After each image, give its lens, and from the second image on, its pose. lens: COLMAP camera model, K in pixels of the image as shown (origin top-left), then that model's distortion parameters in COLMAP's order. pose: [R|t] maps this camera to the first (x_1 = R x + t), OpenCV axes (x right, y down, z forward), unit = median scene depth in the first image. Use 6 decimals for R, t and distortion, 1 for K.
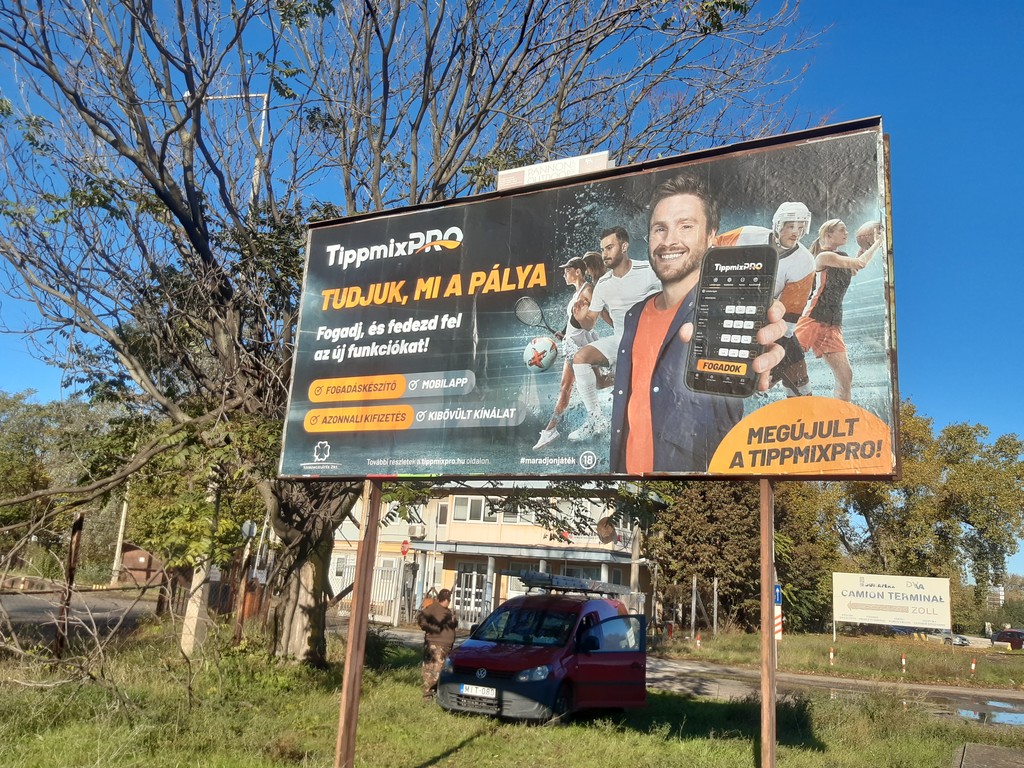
lens RADIAL K [[880.3, 0, 512.0], [0, 880.3, 384.0], [0, 0, 1]] dist [0.088858, -0.202457]
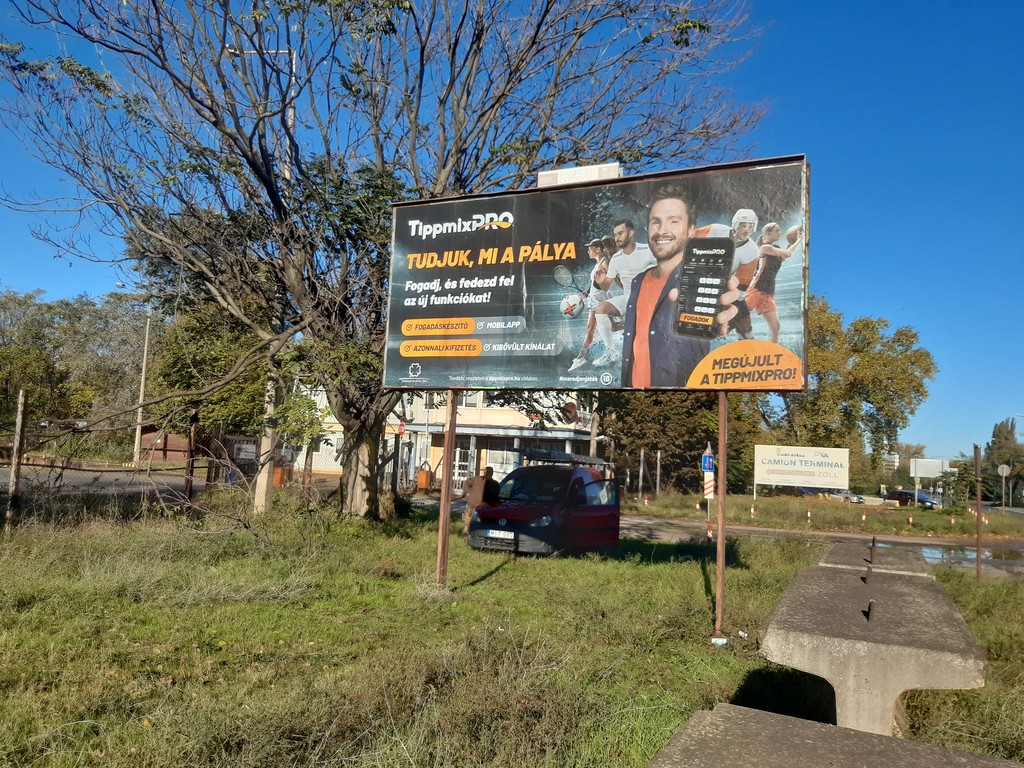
lens RADIAL K [[779.8, 0, 512.0], [0, 779.8, 384.0], [0, 0, 1]] dist [0.107177, -0.313153]
pose [[0.999045, -0.008823, 0.042788, -0.110219], [0.003258, 0.991714, 0.128423, -0.064333], [-0.043566, -0.128161, 0.990796, -0.271360]]
